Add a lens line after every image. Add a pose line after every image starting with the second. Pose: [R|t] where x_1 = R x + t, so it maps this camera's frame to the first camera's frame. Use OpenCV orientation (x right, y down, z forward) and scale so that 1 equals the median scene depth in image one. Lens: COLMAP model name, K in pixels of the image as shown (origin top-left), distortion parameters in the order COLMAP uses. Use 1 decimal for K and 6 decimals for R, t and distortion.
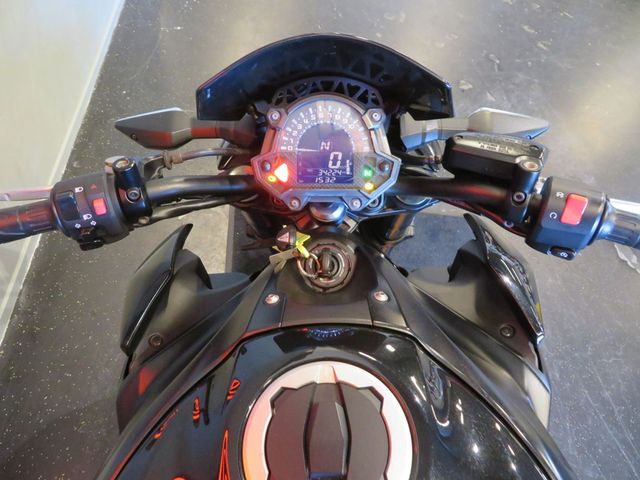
lens RADIAL K [[448.4, 0, 322.2], [0, 448.4, 241.0], [0, 0, 1]] dist [0.000929, -0.000065]
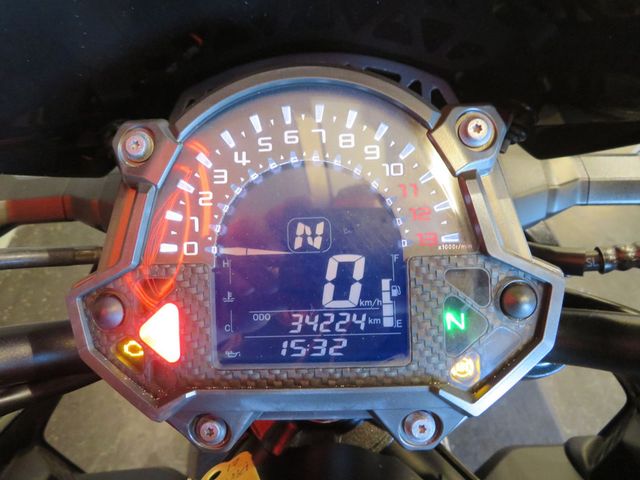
lens RADIAL K [[448.4, 0, 319.1], [0, 448.4, 240.0], [0, 0, 1]] dist [0.000929, -0.000065]
pose [[0.999335, -0.035762, -0.007124, 0.015745], [0.034091, 0.985612, -0.165552, -0.159517], [0.012942, 0.165199, 0.986175, 0.703639]]
